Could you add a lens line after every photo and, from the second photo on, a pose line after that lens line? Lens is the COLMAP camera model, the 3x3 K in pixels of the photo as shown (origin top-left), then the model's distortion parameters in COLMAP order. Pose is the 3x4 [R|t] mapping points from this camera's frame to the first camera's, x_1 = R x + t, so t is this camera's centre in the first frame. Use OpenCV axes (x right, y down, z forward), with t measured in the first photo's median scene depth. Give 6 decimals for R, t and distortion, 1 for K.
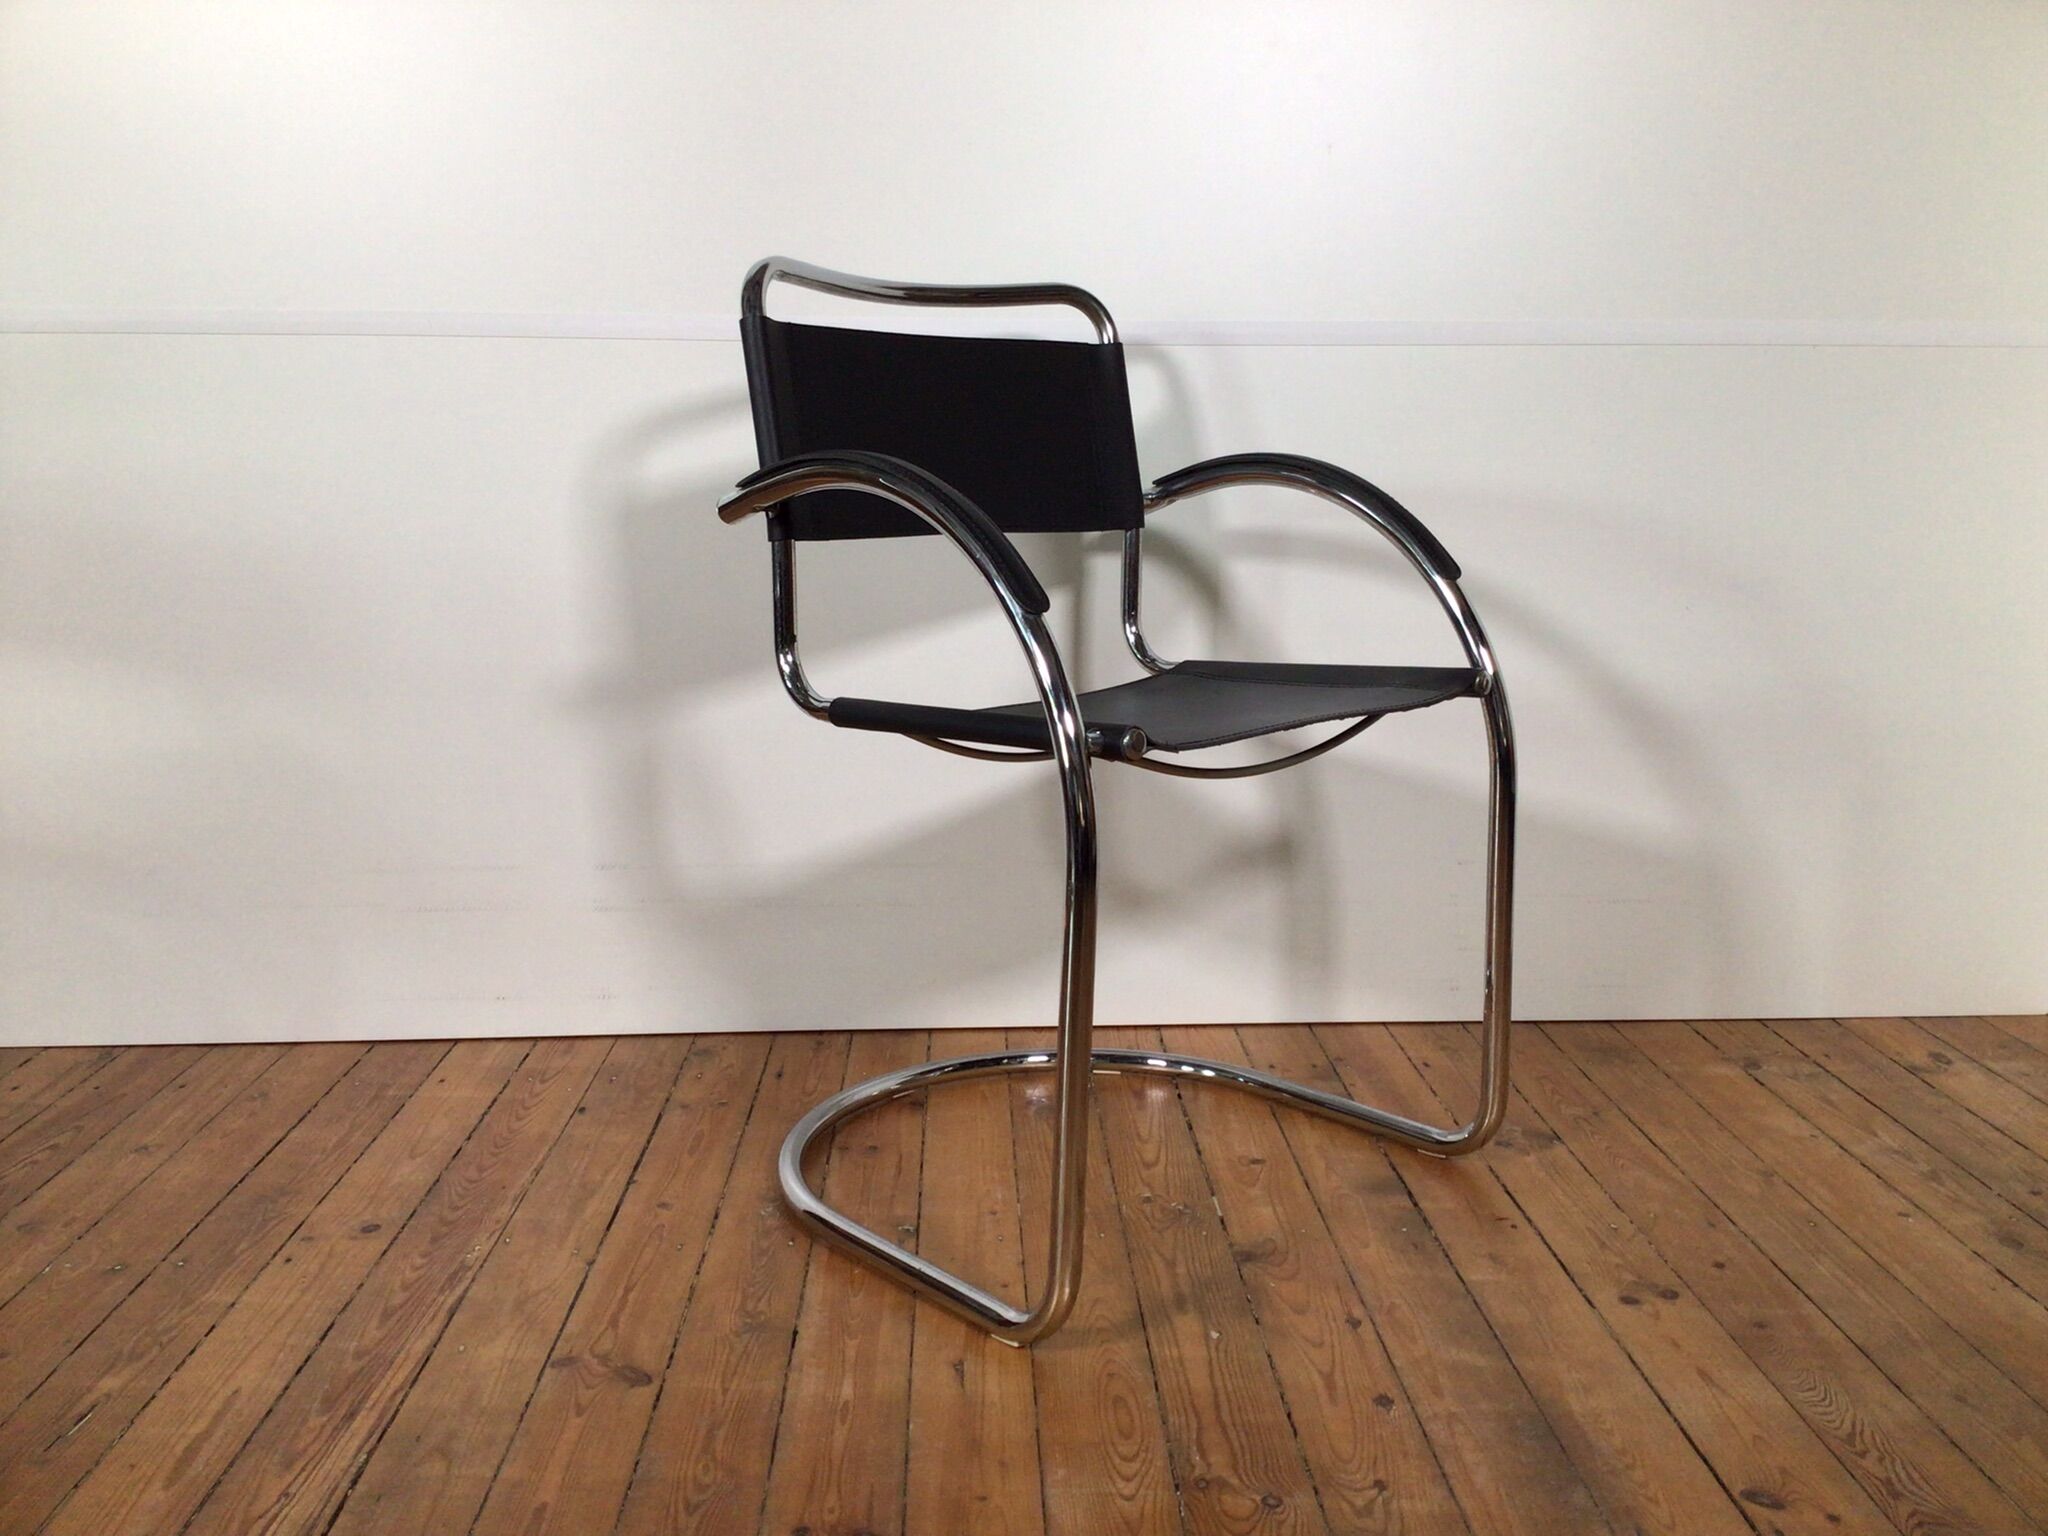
lens RADIAL K [[1869.7, 0, 1034.0], [0, 1869.7, 775.0], [0, 0, 1]] dist [-0.023180, 0.000000]
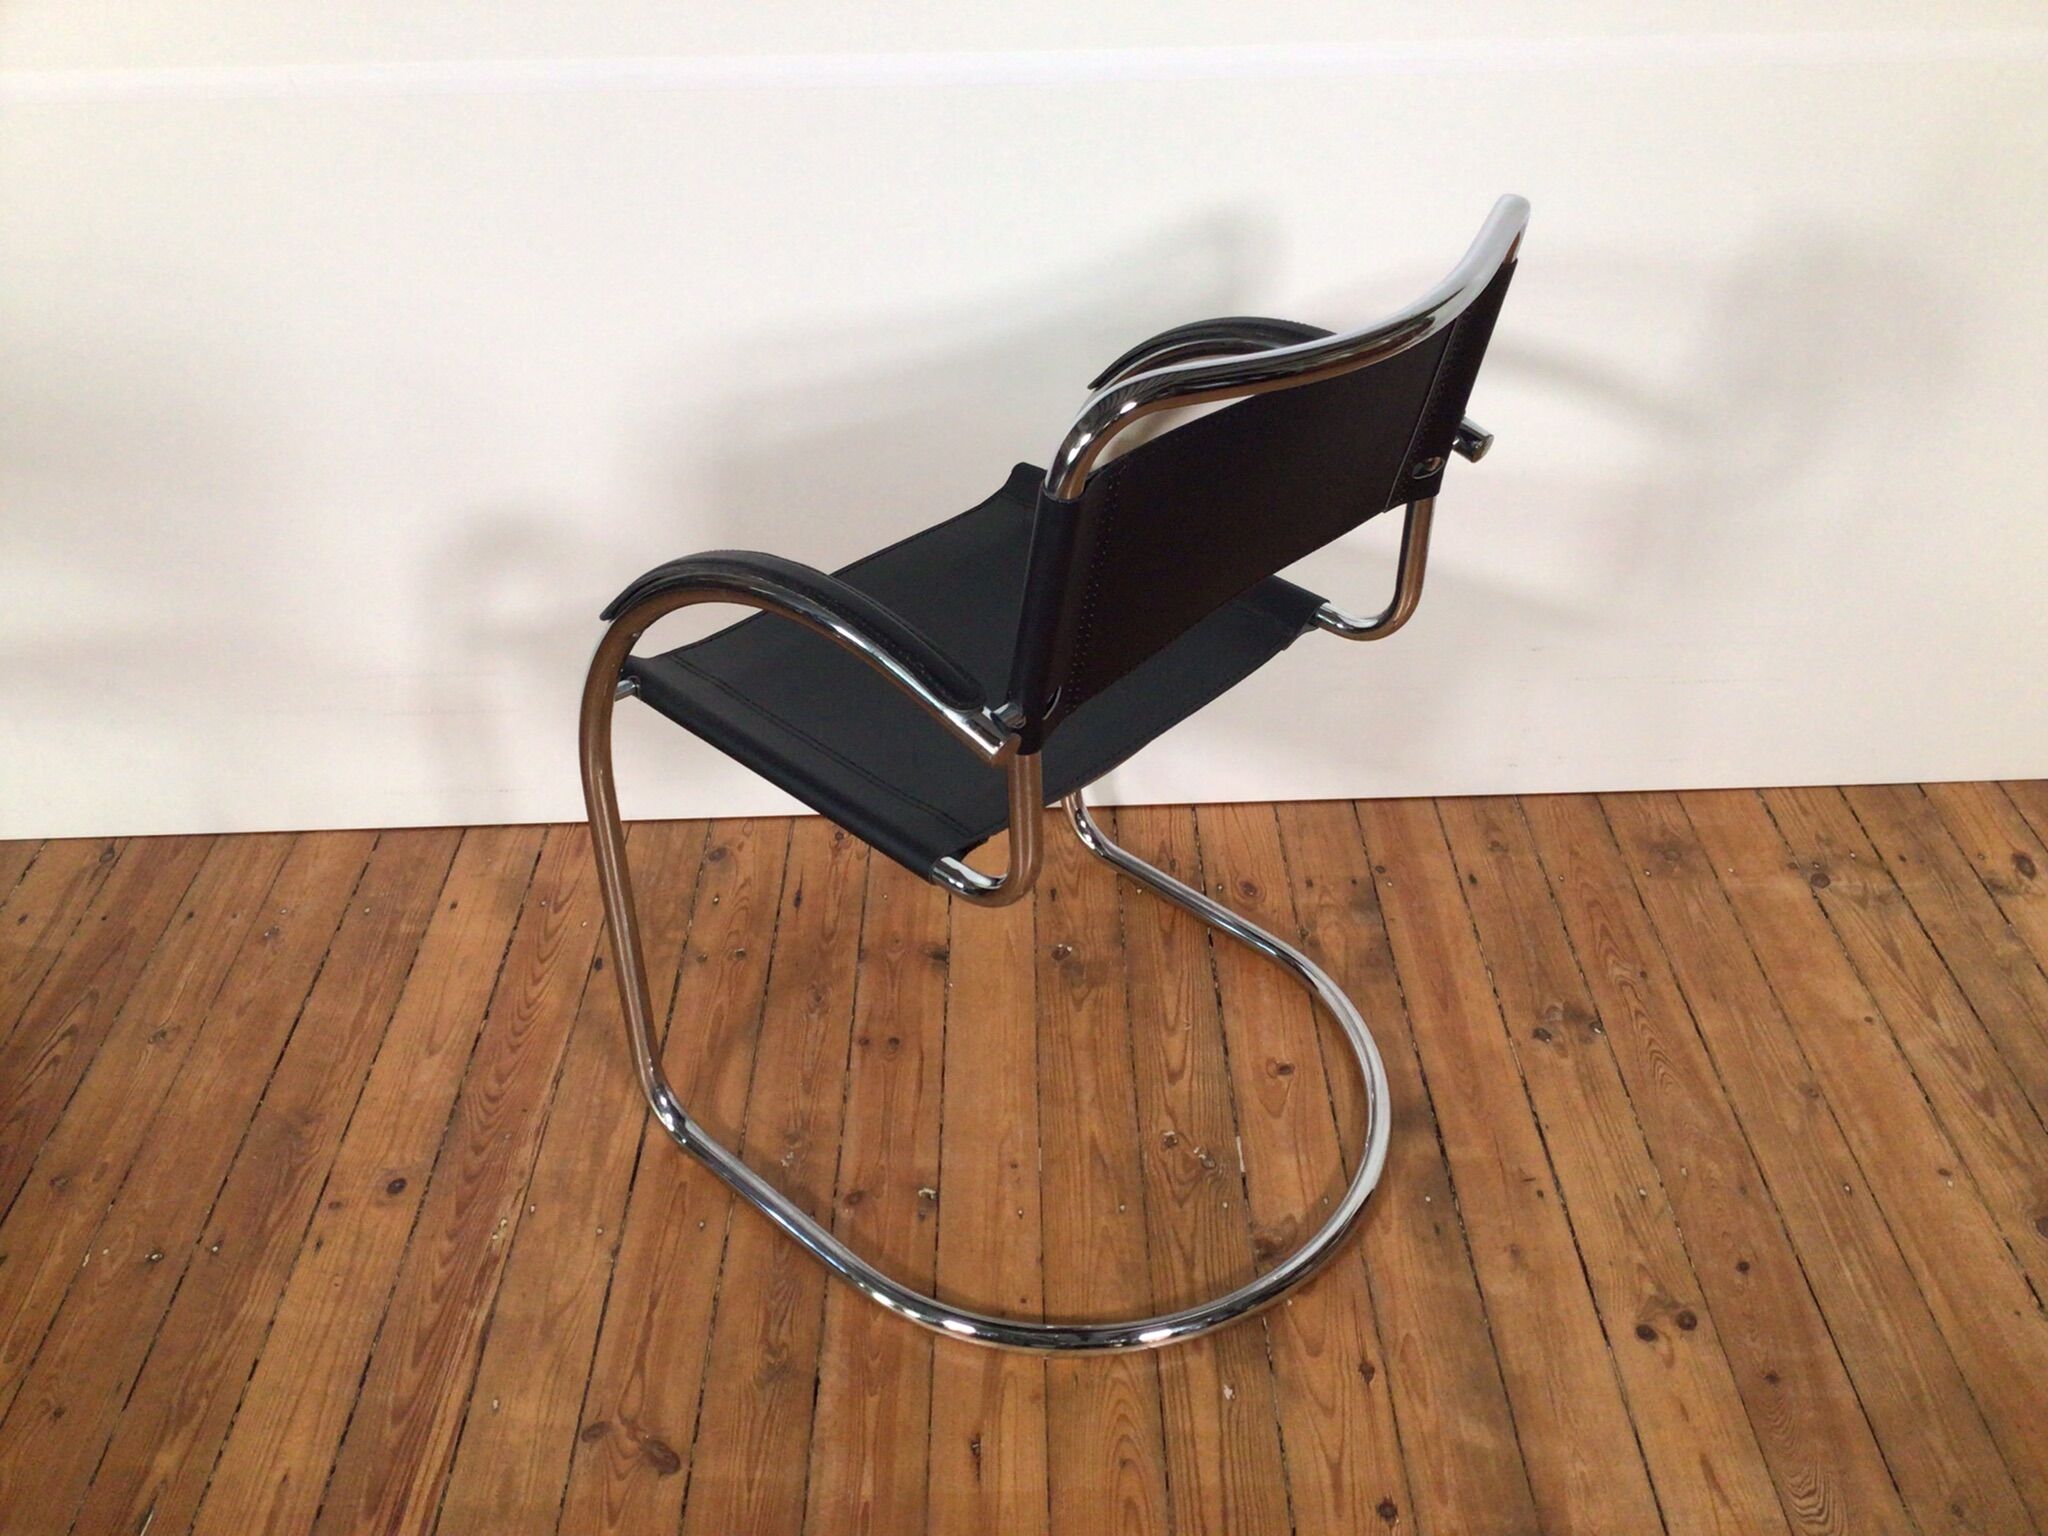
lens RADIAL K [[1869.7, 0, 1024.7], [0, 1869.7, 737.0], [0, 0, 1]] dist [-0.023180, 0.000000]
pose [[0.999431, 0.006494, -0.033110, 0.017012], [0.008215, 0.904941, 0.425457, -0.442609], [0.032726, -0.425487, 0.904373, 0.223001]]
